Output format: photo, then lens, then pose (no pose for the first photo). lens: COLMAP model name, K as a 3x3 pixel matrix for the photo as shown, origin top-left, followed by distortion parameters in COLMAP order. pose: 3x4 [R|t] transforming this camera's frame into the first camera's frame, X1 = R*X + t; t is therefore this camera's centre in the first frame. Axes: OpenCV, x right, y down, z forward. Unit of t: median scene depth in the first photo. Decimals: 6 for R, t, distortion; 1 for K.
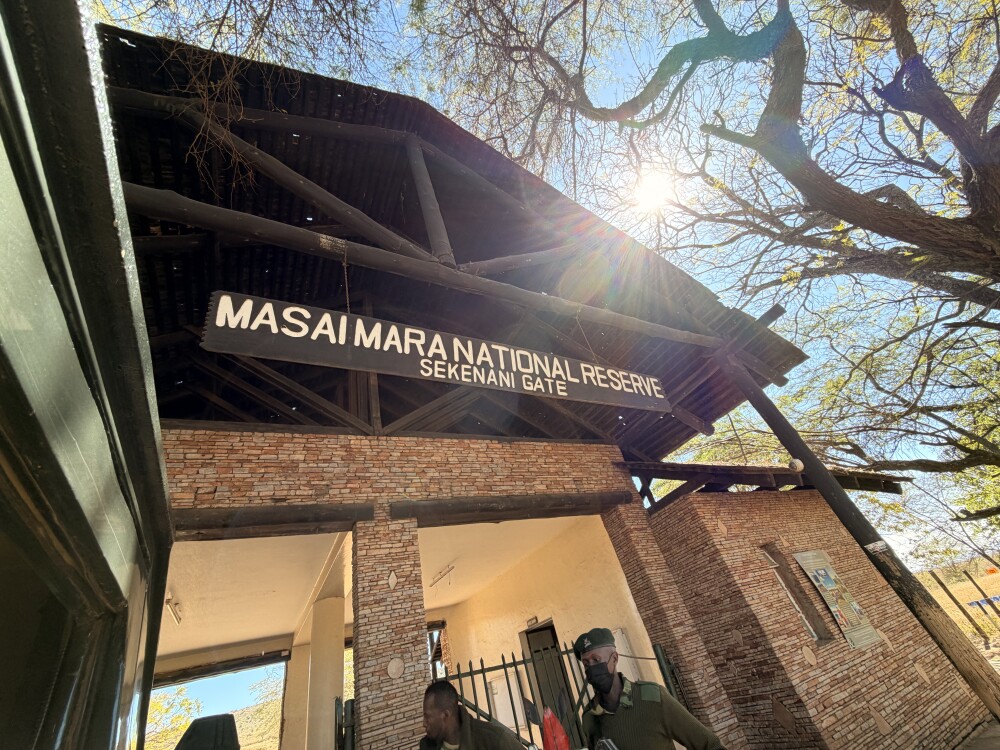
lens RADIAL K [[399.9, 0, 502.3], [0, 399.9, 376.0], [0, 0, 1]] dist [0.001206, 0.000268]
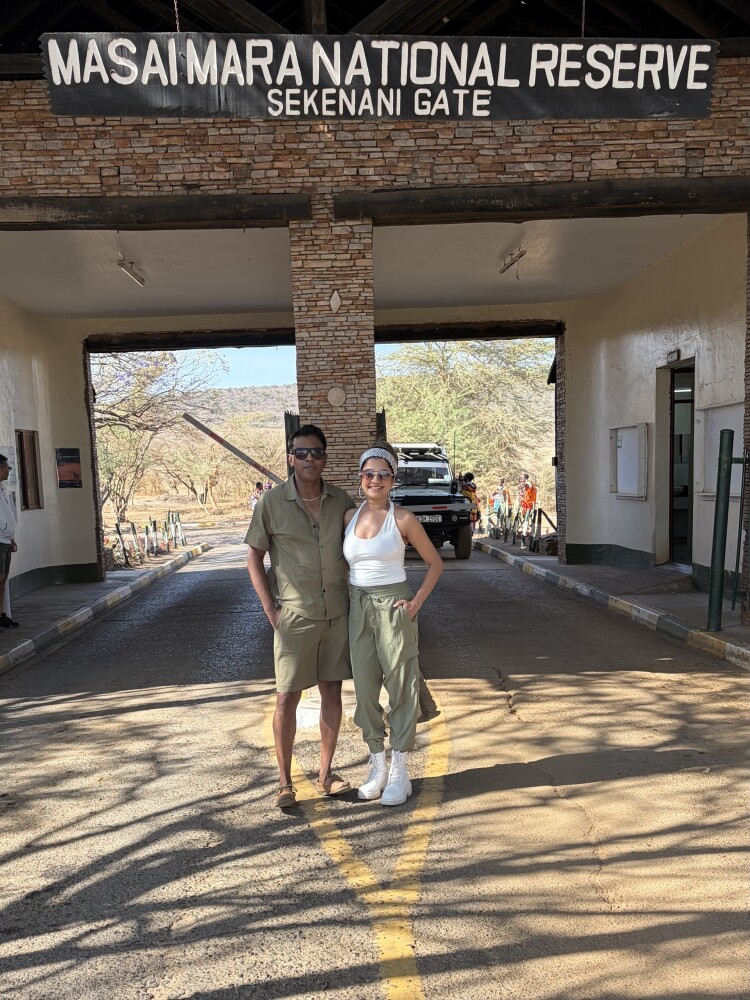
lens RADIAL K [[1097.5, 0, 367.9], [0, 1097.5, 659.5], [0, 0, 1]] dist [0.014827, 0.018490]
pose [[0.893243, 0.264994, -0.363175, 0.803053], [0.117272, 0.642511, 0.757249, -0.712486], [0.434010, -0.718998, 0.542842, -0.697161]]
